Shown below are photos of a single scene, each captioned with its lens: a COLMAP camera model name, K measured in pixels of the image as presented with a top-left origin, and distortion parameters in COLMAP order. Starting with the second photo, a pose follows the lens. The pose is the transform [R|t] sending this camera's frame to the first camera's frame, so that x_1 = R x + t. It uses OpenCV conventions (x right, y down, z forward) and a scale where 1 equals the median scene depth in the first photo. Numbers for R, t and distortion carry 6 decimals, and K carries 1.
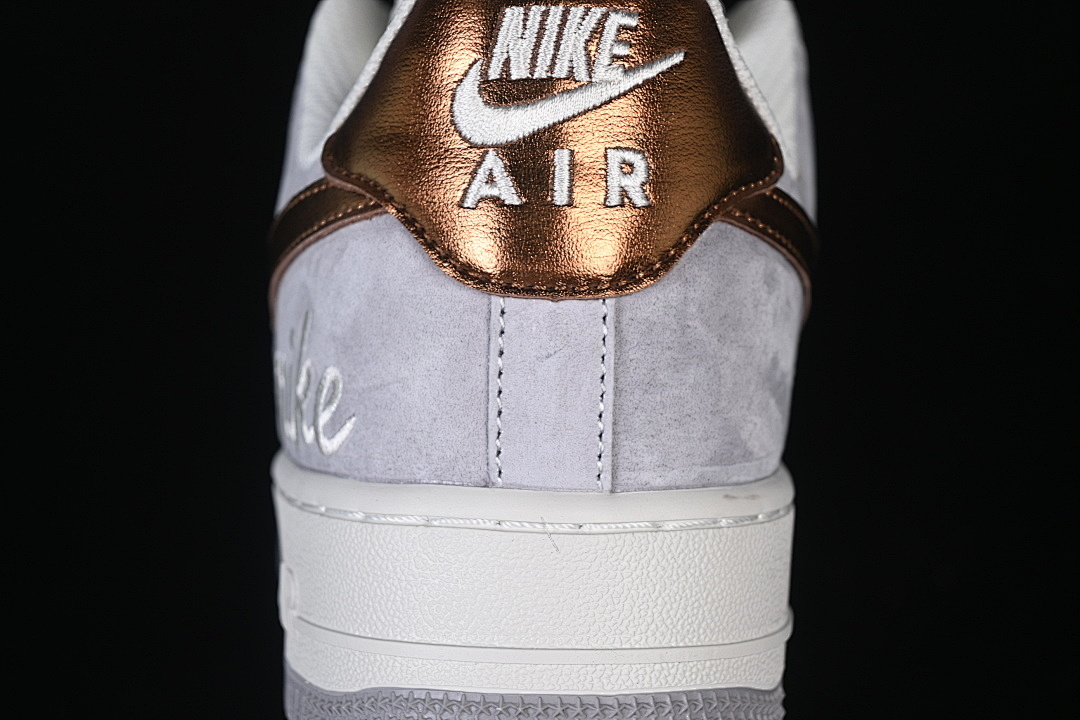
lens RADIAL K [[2316.8, 0, 540.3], [0, 2316.8, 359.9], [0, 0, 1]] dist [-0.090733, 0.000000]
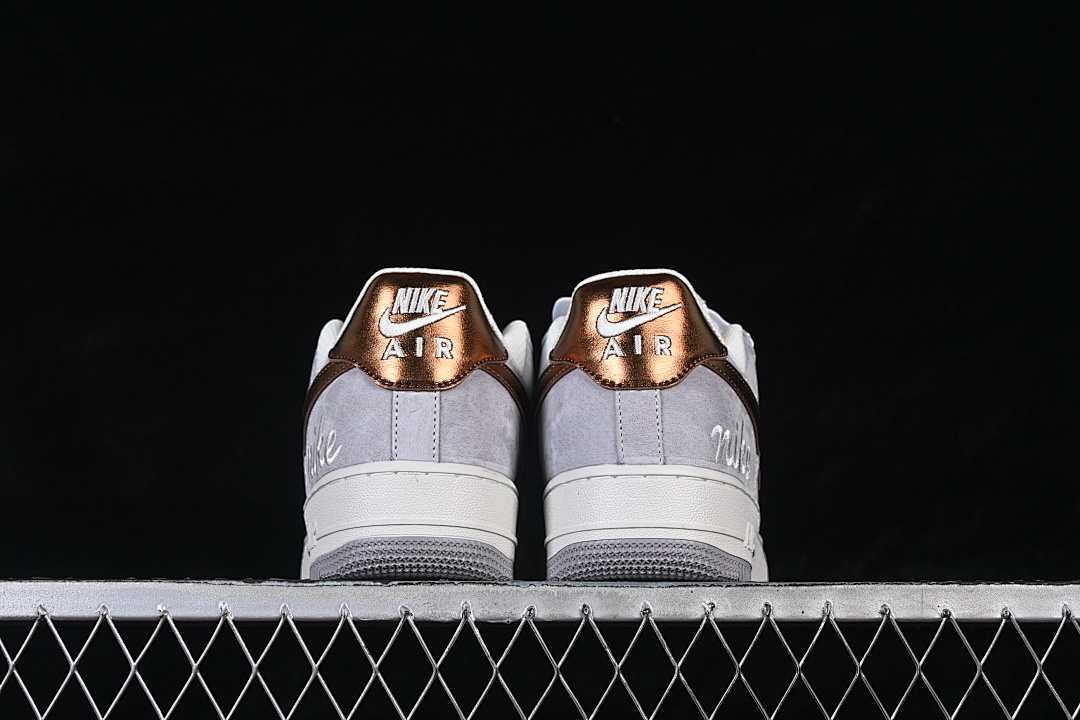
lens RADIAL K [[2316.8, 0, 539.8], [0, 2316.8, 356.8], [0, 0, 1]] dist [-0.090733, 0.000000]
pose [[0.999575, -0.007582, 0.028151, 0.073049], [0.015190, 0.959622, -0.280883, 0.689494], [-0.024884, 0.281191, 0.959329, -1.587195]]
